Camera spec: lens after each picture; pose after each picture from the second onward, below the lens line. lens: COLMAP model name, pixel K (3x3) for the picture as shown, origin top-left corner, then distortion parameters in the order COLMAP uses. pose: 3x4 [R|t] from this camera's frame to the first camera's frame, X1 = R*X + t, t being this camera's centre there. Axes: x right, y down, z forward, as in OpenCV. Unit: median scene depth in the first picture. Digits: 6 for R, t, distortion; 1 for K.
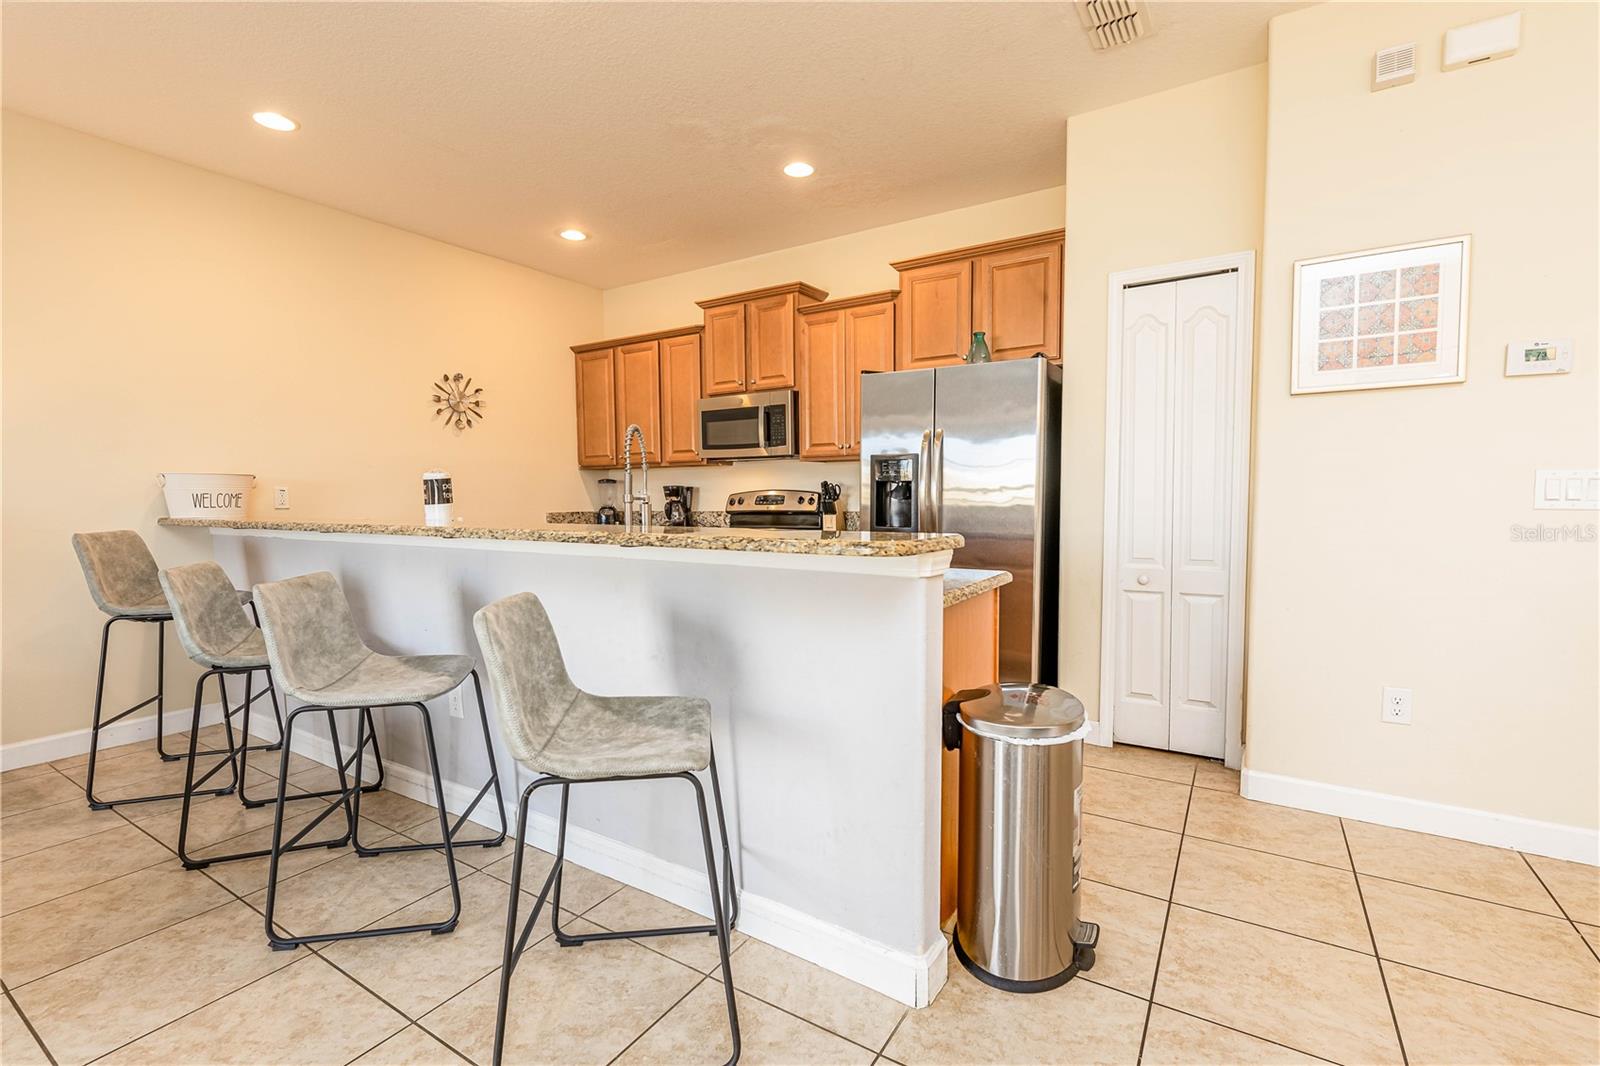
lens RADIAL K [[710.7, 0, 798.0], [0, 710.7, 536.6], [0, 0, 1]] dist [-0.017652, -0.000340]
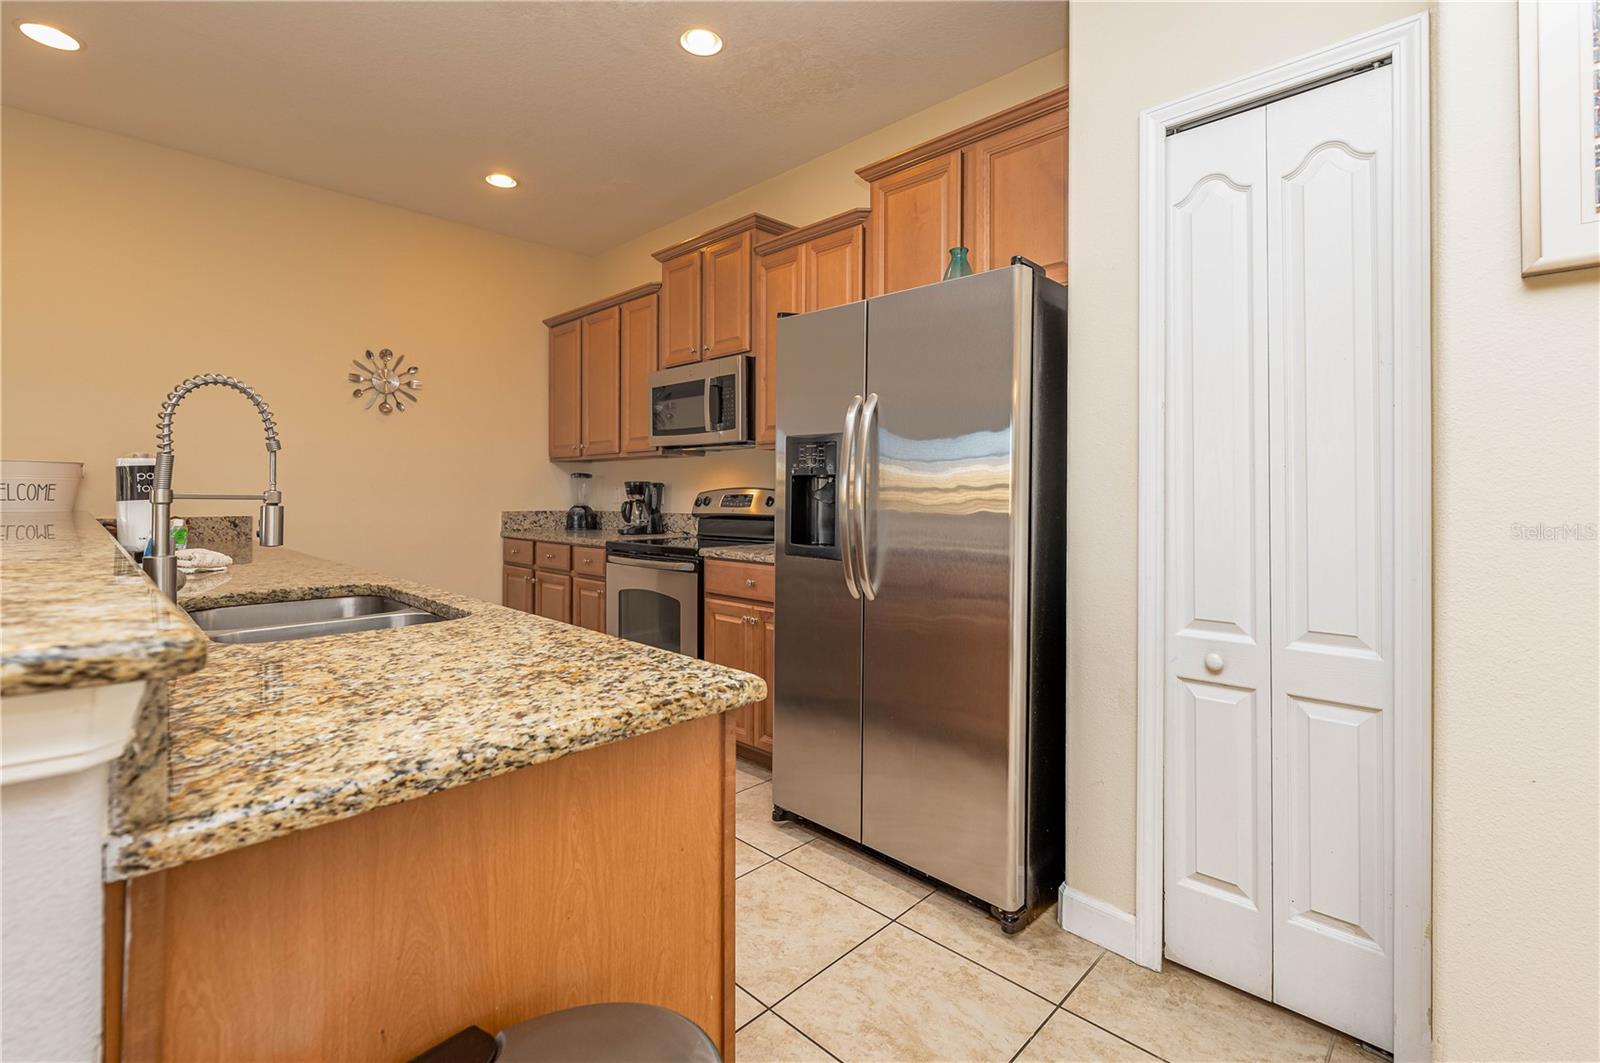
lens RADIAL K [[710.7, 0, 793.3], [0, 710.7, 487.2], [0, 0, 1]] dist [-0.017652, -0.000340]
pose [[0.976724, 0.010583, -0.214239, 0.202033], [-0.025057, 0.997574, -0.064955, -0.019120], [0.213032, 0.068812, 0.974619, 0.283394]]
